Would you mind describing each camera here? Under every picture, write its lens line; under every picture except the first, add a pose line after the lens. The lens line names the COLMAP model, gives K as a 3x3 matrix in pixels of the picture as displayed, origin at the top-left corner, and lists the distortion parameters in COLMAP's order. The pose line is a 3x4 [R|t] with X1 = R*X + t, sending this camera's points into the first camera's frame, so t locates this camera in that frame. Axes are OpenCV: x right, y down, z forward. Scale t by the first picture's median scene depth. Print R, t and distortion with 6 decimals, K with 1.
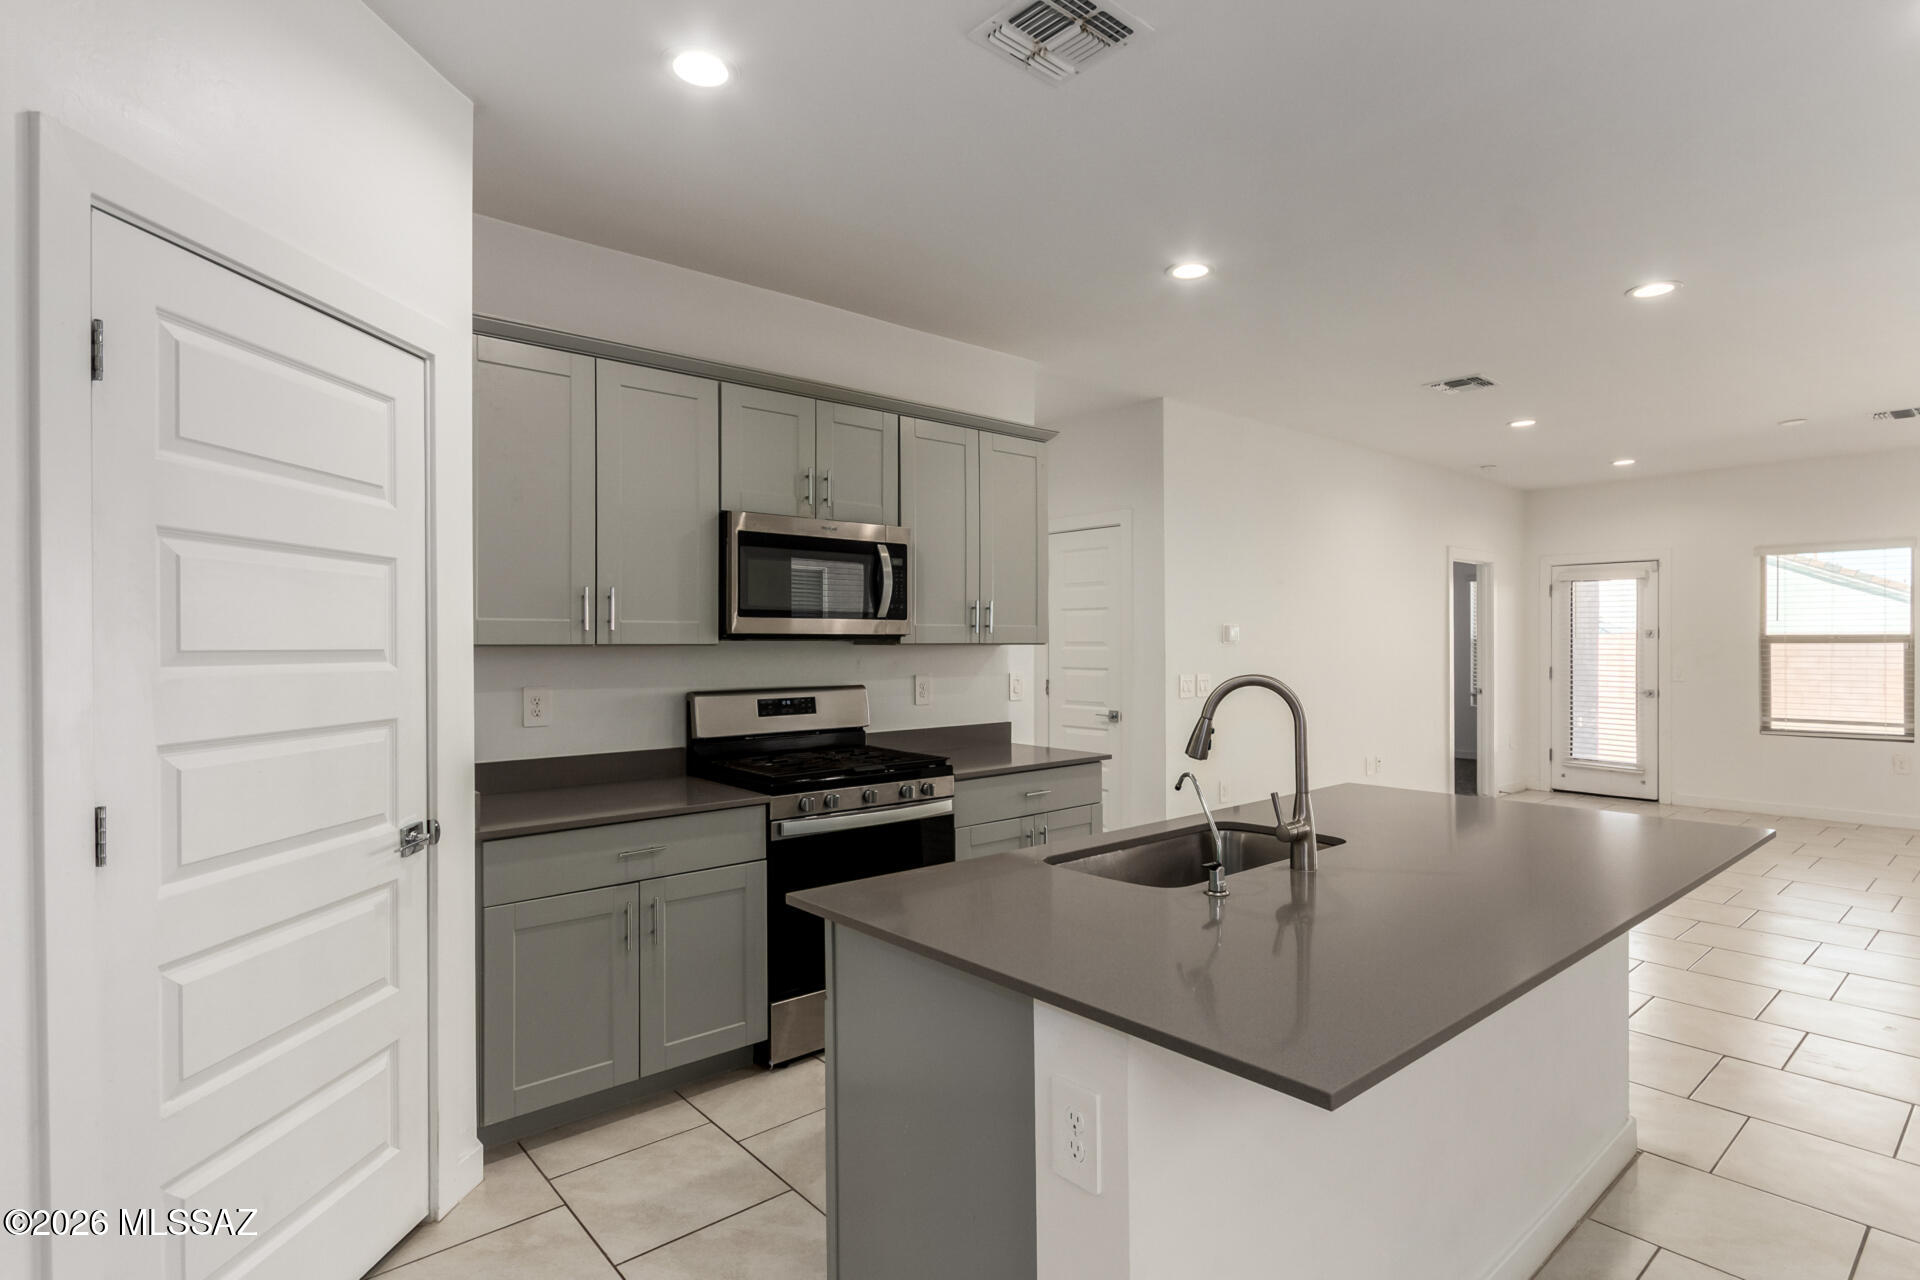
lens RADIAL K [[973.1, 0, 972.5], [0, 973.1, 639.9], [0, 0, 1]] dist [-0.002188, -0.001290]
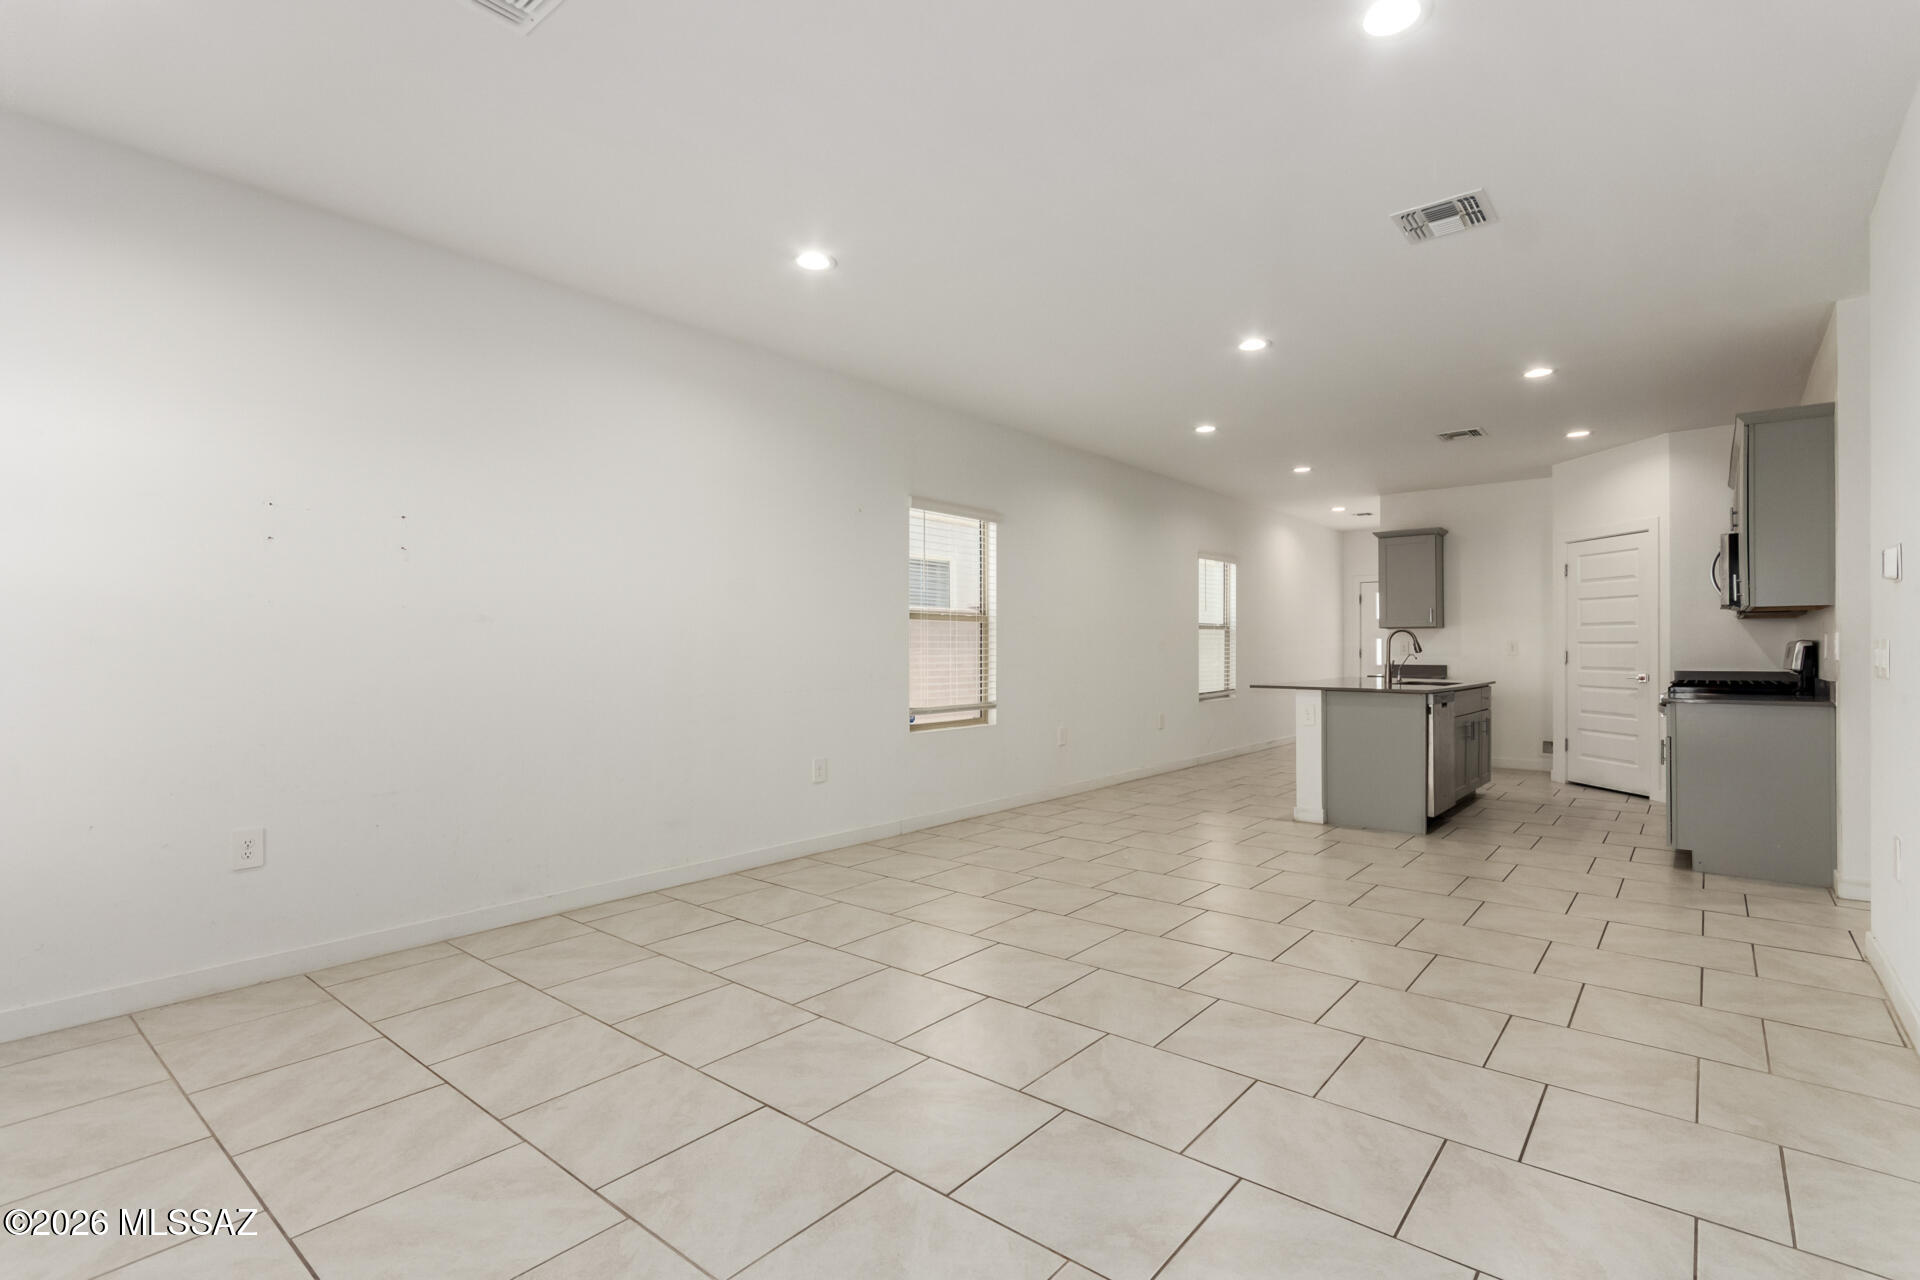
lens RADIAL K [[893.1, 0, 989.7], [0, 893.1, 649.6], [0, 0, 1]] dist [-0.001380, -0.000834]
pose [[-0.980875, 0.006515, -0.194532, 1.286478], [0.007059, 0.999973, -0.002102, 0.056535], [0.194513, -0.003435, -0.980894, 2.073696]]
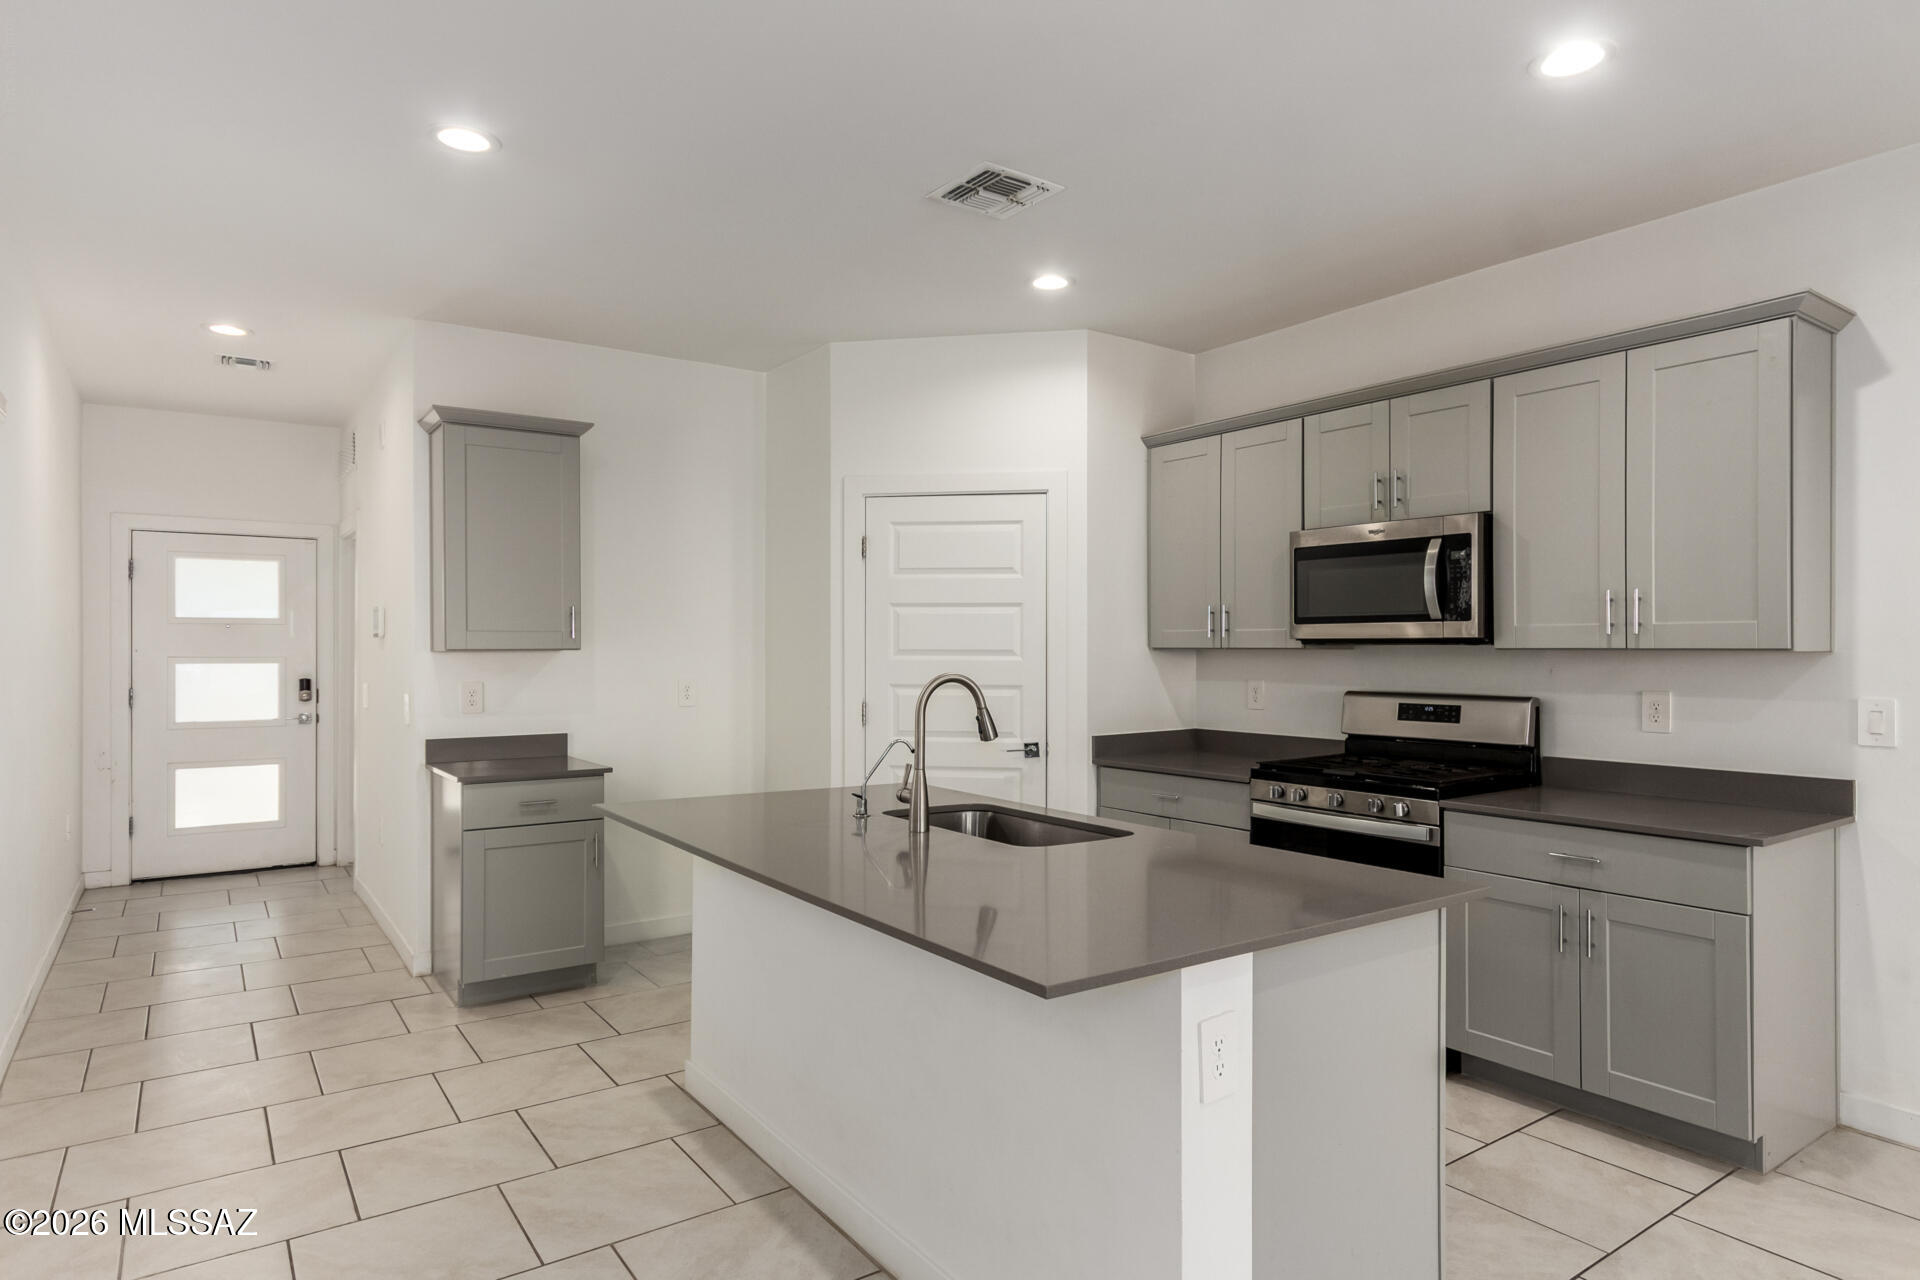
lens RADIAL K [[1089.6, 0, 972.4], [0, 1089.6, 646.9], [0, 0, 1]] dist [-0.003637, 0.002010]
pose [[-0.094919, 0.002152, -0.995483, 0.903231], [0.003193, 0.999993, 0.001857, -0.000496], [0.995480, -0.003002, -0.094925, 0.632932]]
